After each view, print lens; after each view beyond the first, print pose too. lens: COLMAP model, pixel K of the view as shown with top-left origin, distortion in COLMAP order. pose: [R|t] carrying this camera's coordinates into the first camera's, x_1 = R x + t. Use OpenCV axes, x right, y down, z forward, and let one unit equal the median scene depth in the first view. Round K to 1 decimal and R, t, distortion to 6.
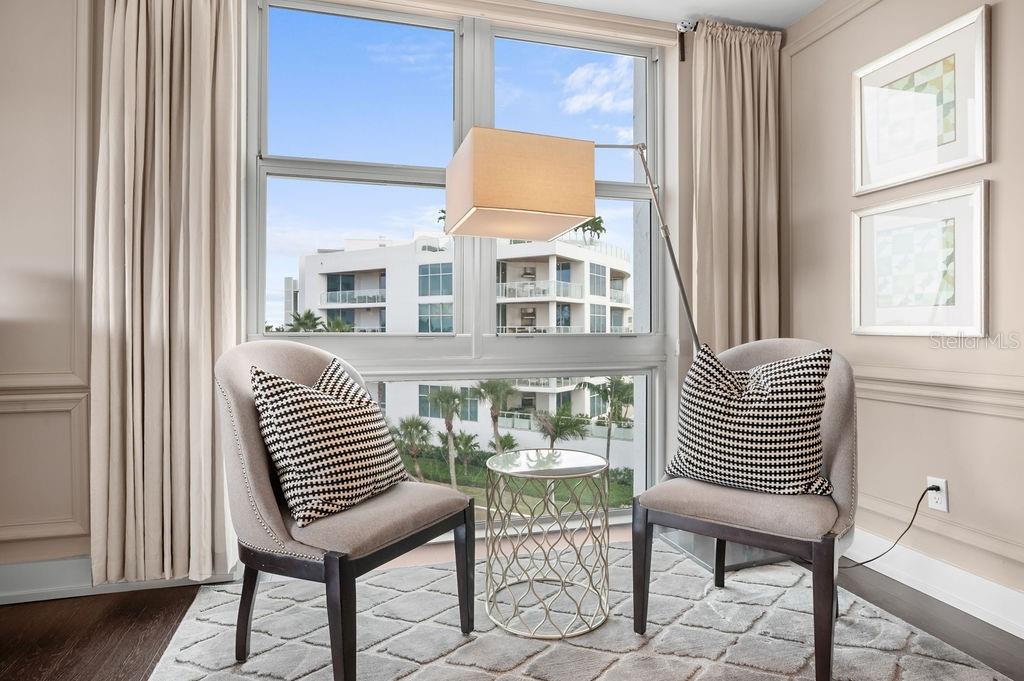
lens RADIAL K [[565.2, 0, 508.0], [0, 565.2, 326.8], [0, 0, 1]] dist [-0.001554, 0.000319]
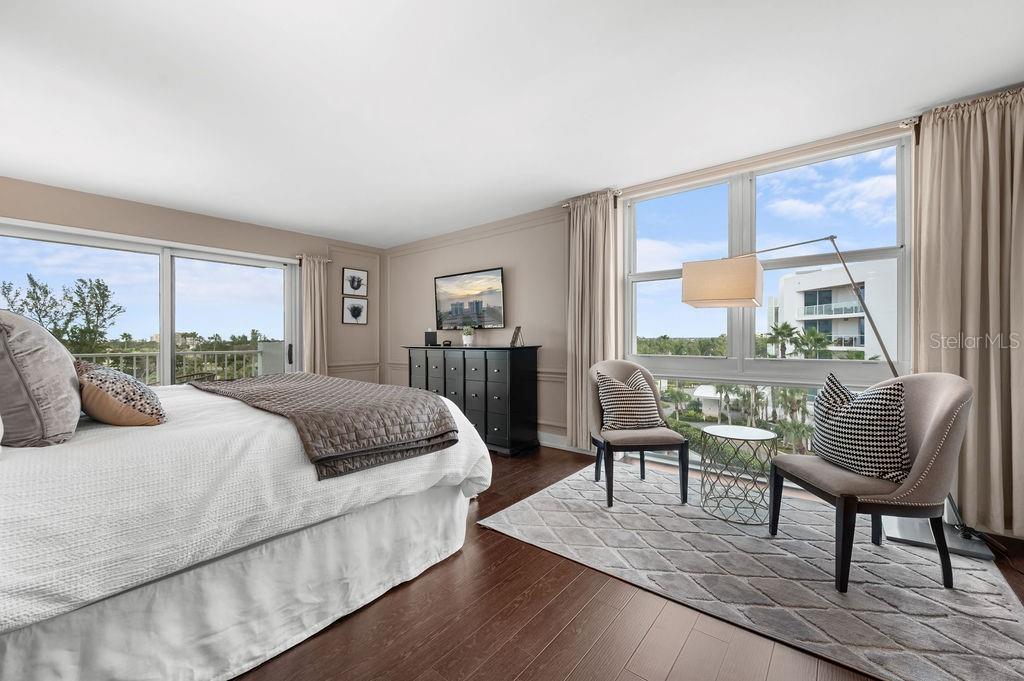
lens RADIAL K [[411.4, 0, 512.0], [0, 411.4, 340.5], [0, 0, 1]] dist [-0.000206, -0.000069]
pose [[0.576960, 0.003843, -0.816763, 0.683575], [0.008989, 0.999898, 0.011055, -0.072039], [0.816723, -0.013720, 0.576867, -0.335740]]
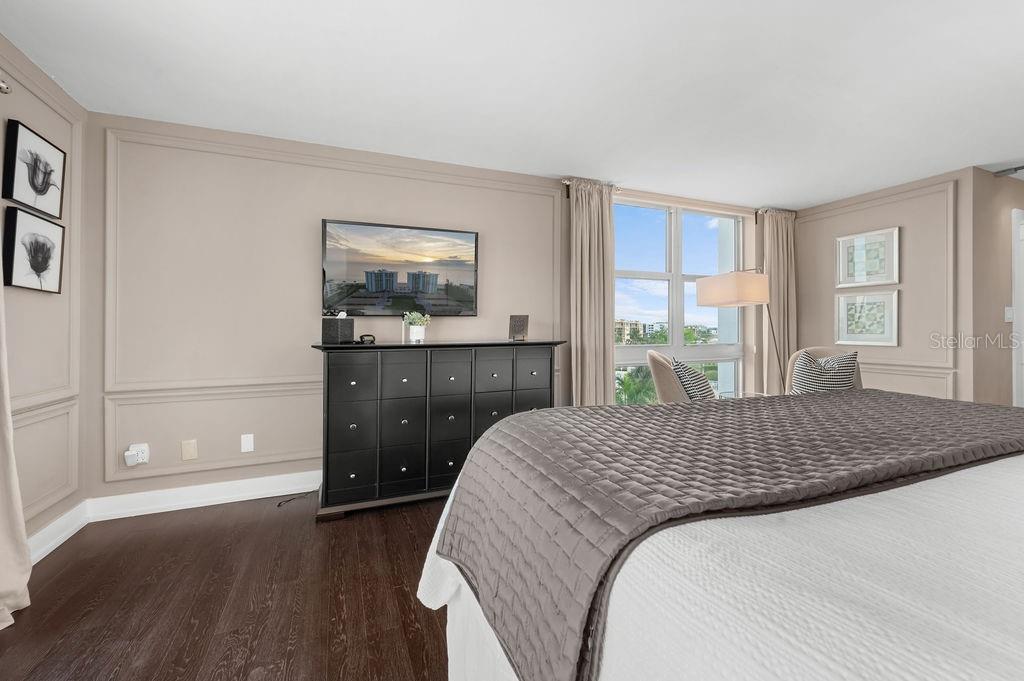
lens RADIAL K [[445.2, 0, 456.9], [0, 445.2, 324.4], [0, 0, 1]] dist [0.000465, -0.000108]
pose [[0.992234, -0.001898, 0.124370, -1.369080], [0.002221, 0.999995, -0.002456, -0.078084], [-0.124365, 0.002713, 0.992233, -0.778366]]
